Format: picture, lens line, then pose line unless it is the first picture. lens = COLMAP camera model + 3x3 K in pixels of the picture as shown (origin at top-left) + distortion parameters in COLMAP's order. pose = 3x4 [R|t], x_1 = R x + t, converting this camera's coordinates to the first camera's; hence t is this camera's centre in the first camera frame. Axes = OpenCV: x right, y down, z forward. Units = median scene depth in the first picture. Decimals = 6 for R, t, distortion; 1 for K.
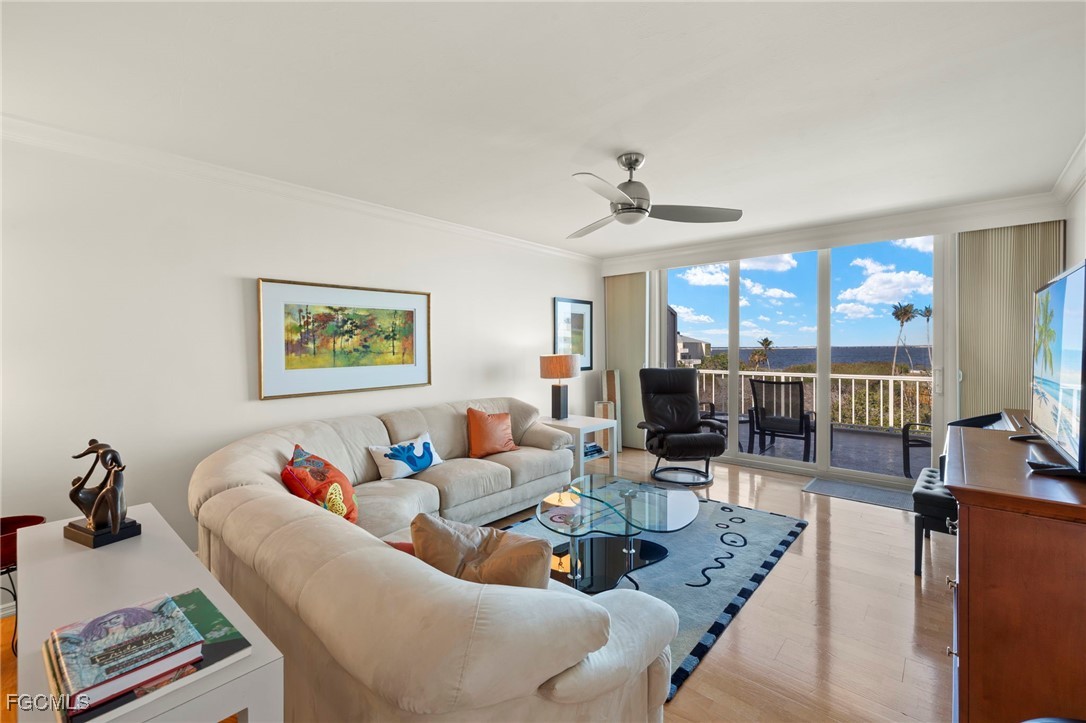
lens RADIAL K [[454.7, 0, 538.7], [0, 454.7, 351.7], [0, 0, 1]] dist [0.000964, -0.000211]
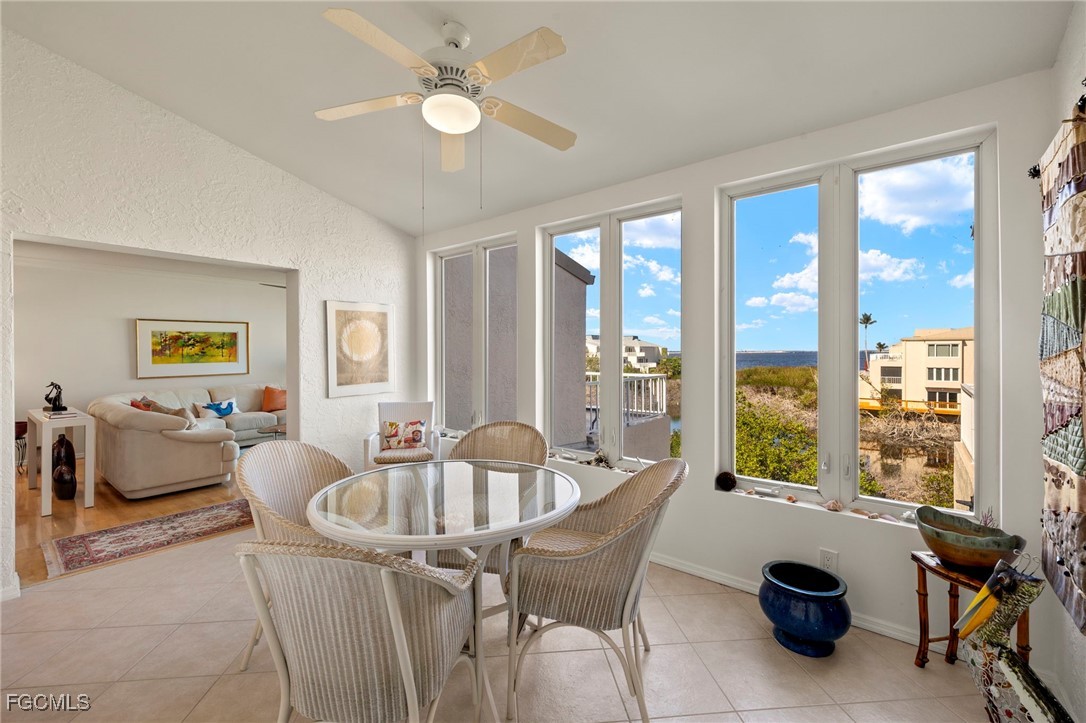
lens RADIAL K [[454.7, 0, 538.7], [0, 454.7, 351.7], [0, 0, 1]] dist [0.000964, -0.000211]
pose [[0.998467, 0.004659, 0.055147, 0.956105], [-0.004285, 0.999967, -0.006887, -0.007711], [-0.055177, 0.006640, 0.998454, -1.009162]]
